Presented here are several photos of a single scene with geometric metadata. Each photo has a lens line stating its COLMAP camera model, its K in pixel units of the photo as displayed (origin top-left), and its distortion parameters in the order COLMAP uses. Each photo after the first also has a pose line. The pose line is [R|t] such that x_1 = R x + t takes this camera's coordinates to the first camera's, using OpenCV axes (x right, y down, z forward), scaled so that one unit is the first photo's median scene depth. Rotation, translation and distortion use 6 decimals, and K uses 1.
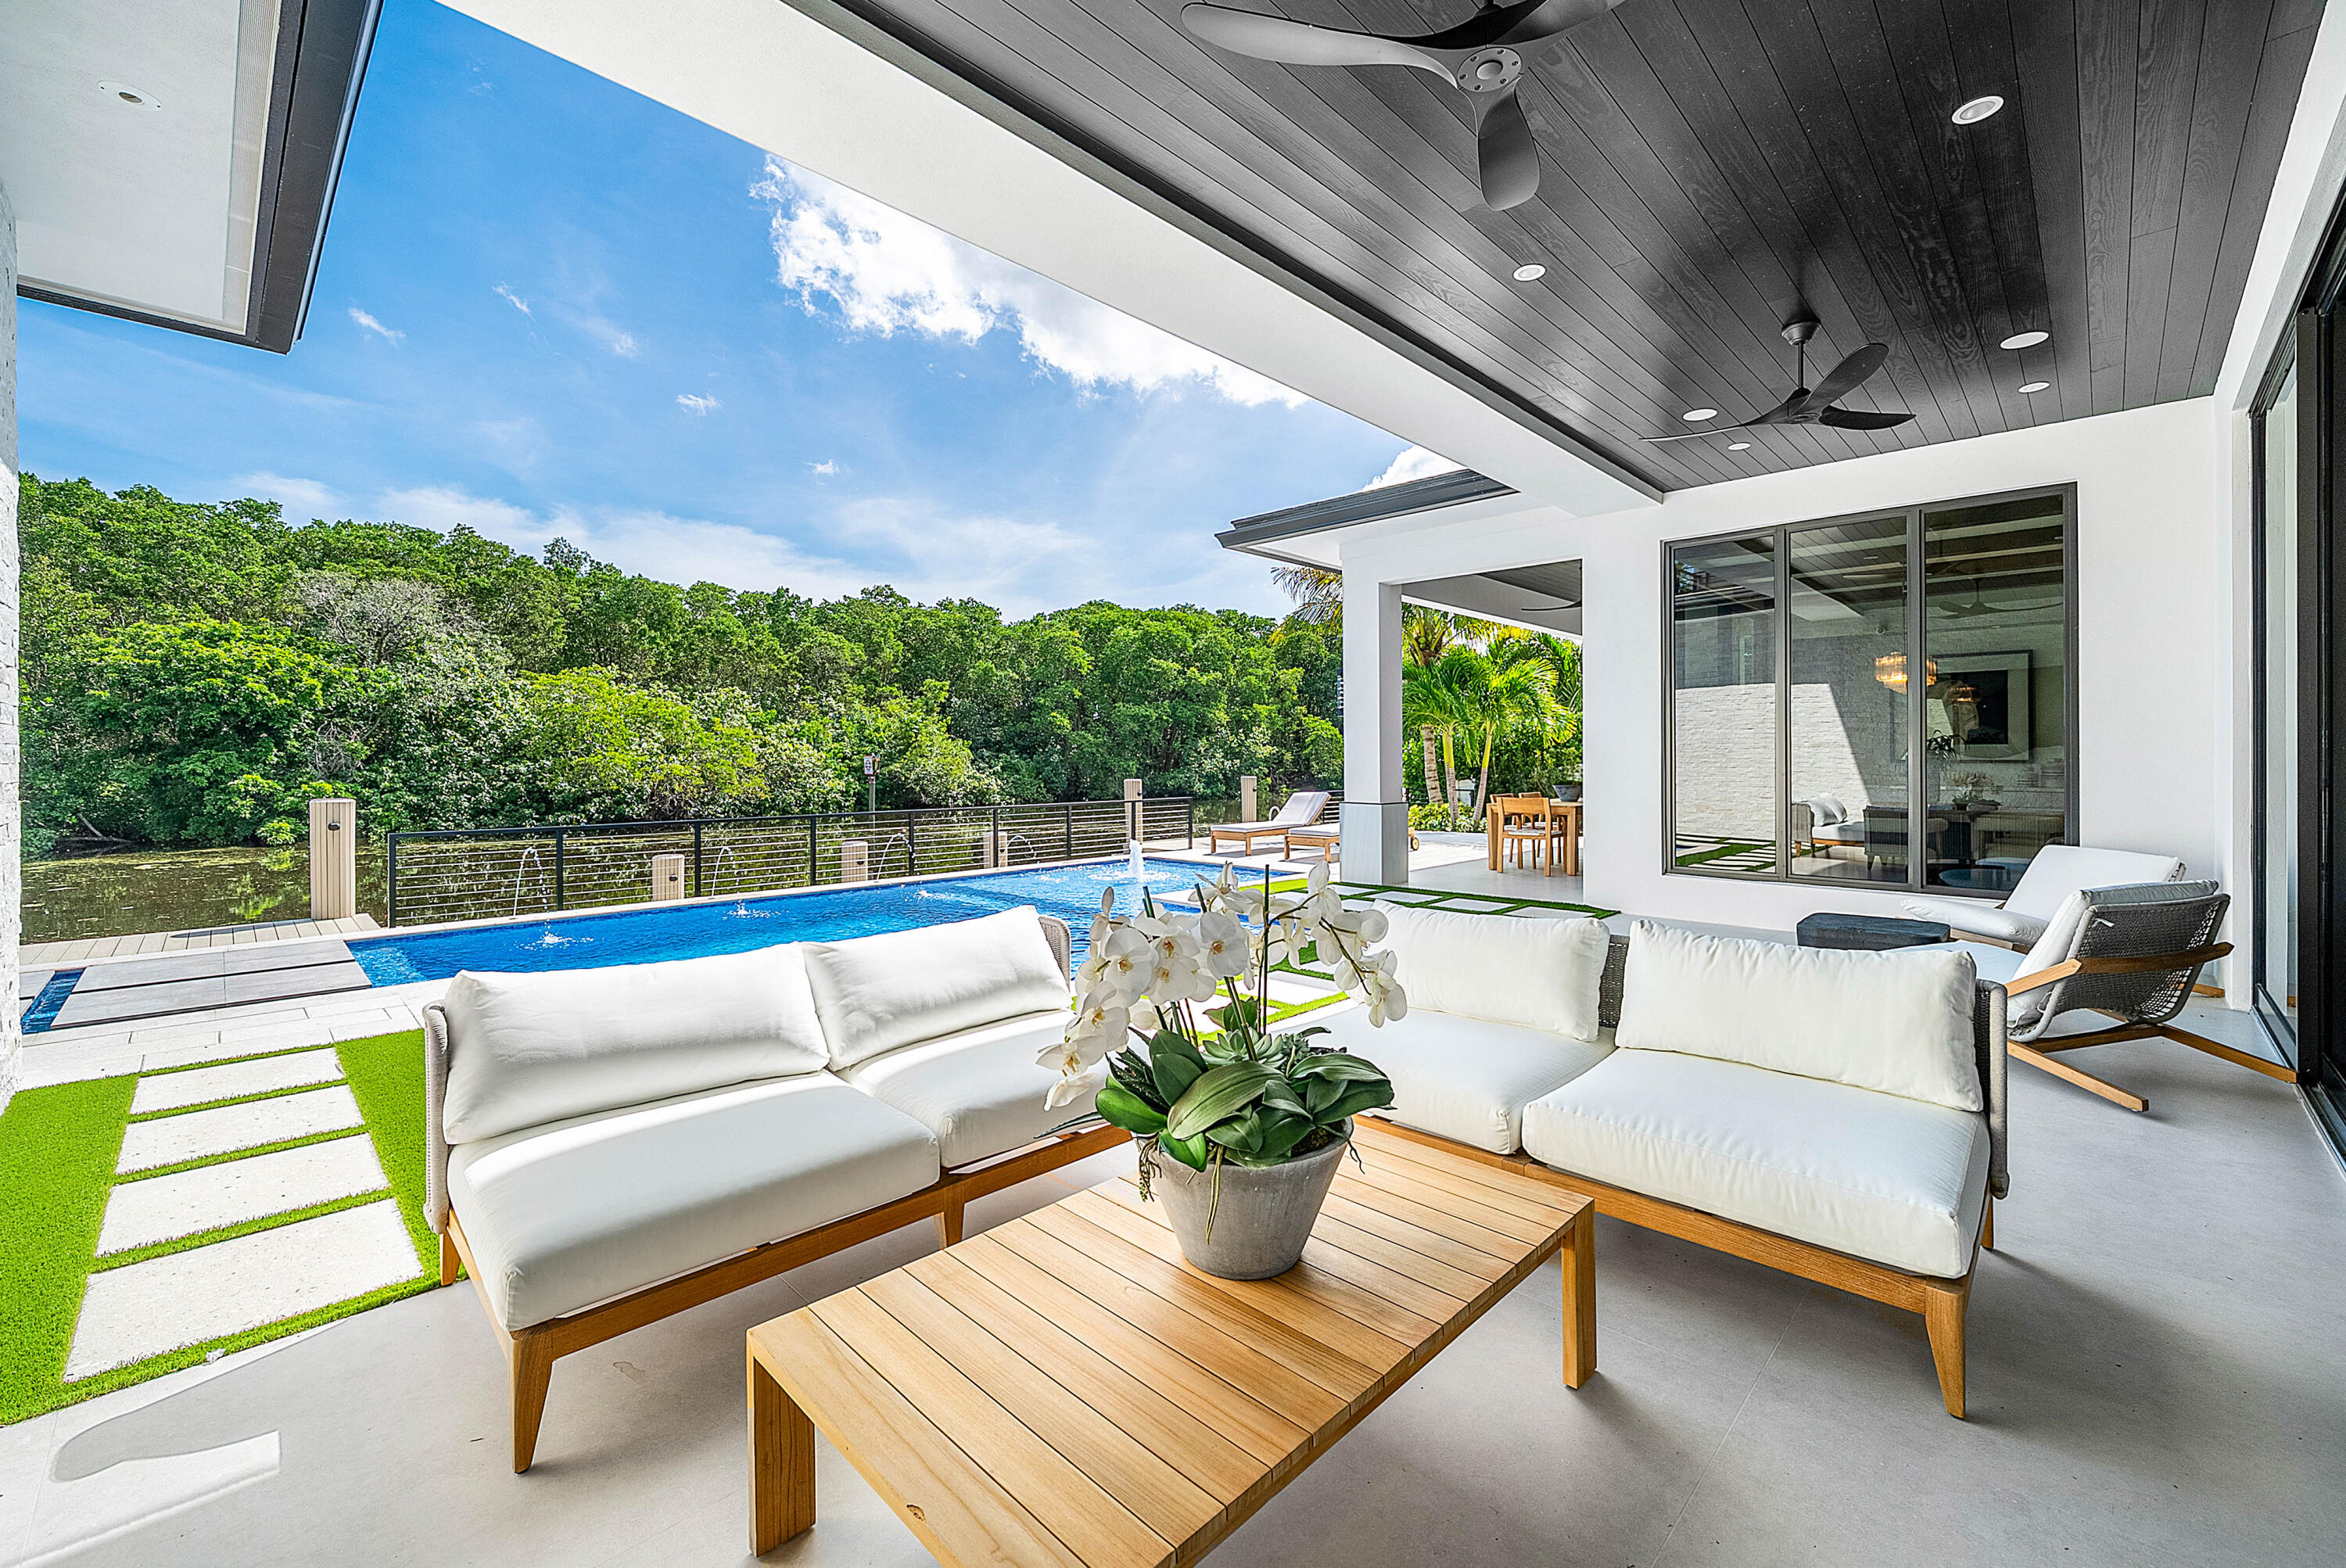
lens RADIAL K [[953.5, 0, 1173.8], [0, 953.5, 771.1], [0, 0, 1]] dist [0.004085, 0.000438]
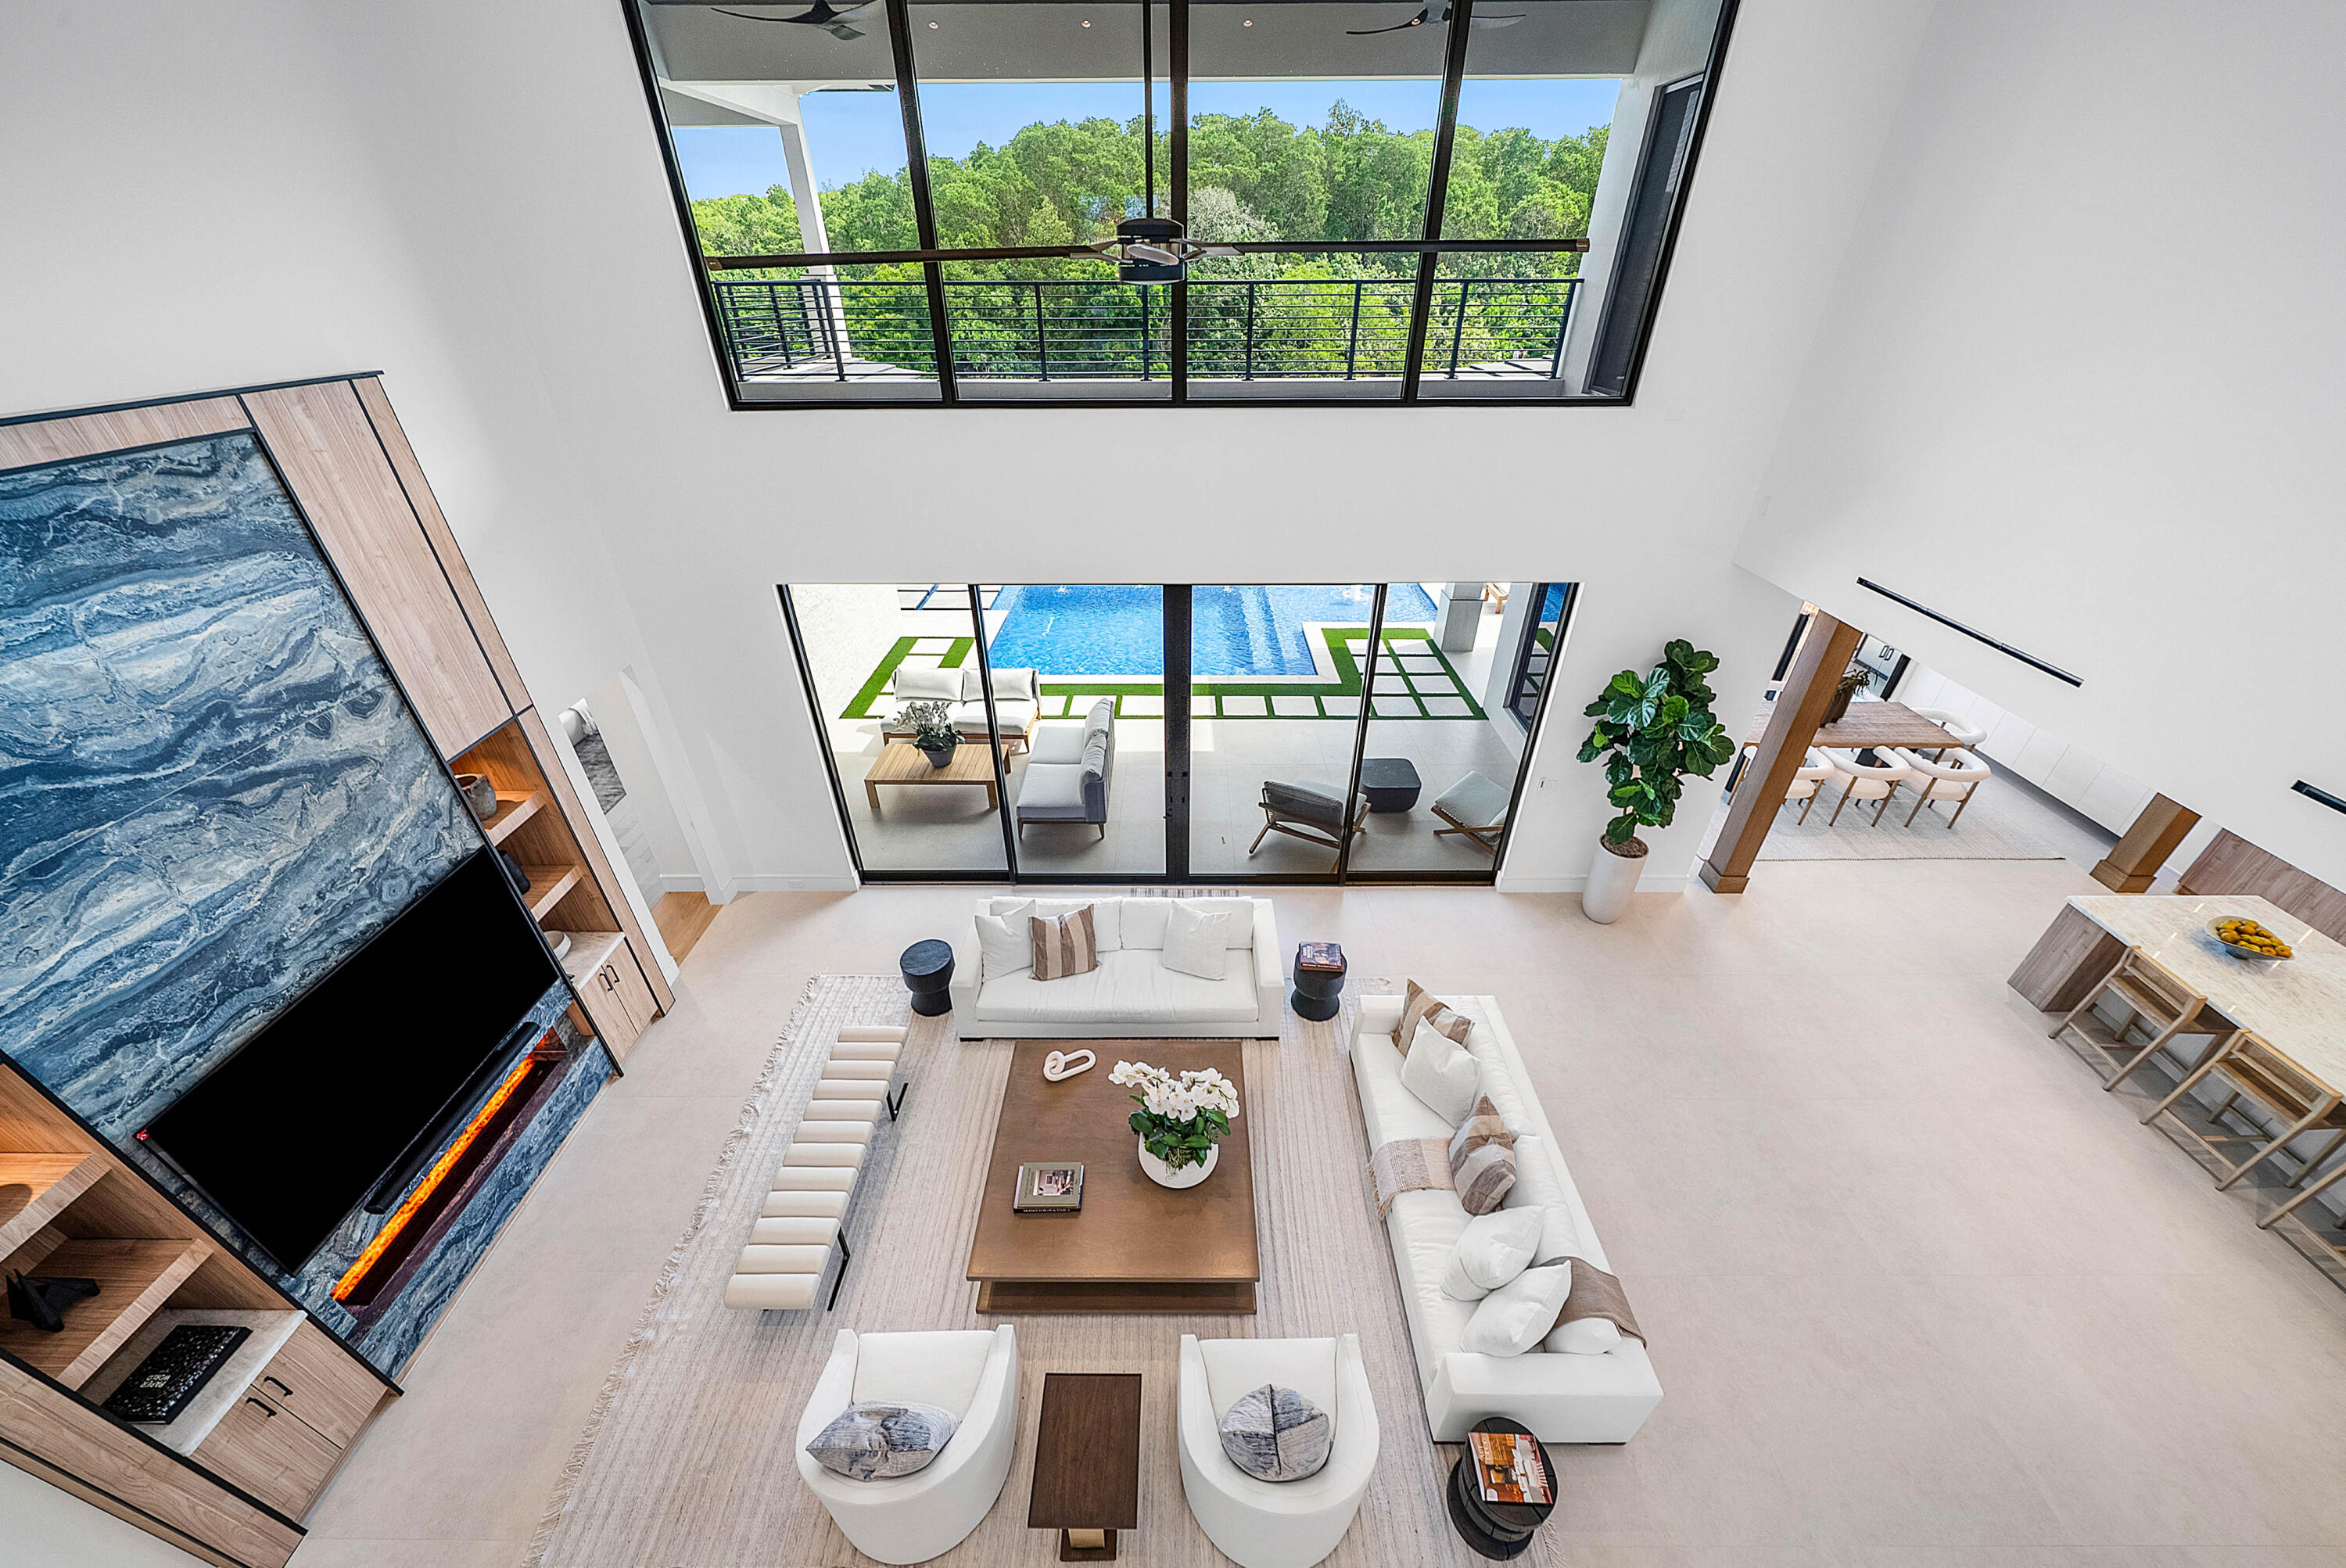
lens RADIAL K [[820.5, 0, 1159.7], [0, 820.5, 803.1], [0, 0, 1]] dist [0.000674, -0.000203]
pose [[0.686797, 0.392366, -0.611848, 0.164242], [0.000965, 0.841289, 0.540585, -0.079383], [0.726848, -0.371863, 0.577416, -0.041098]]
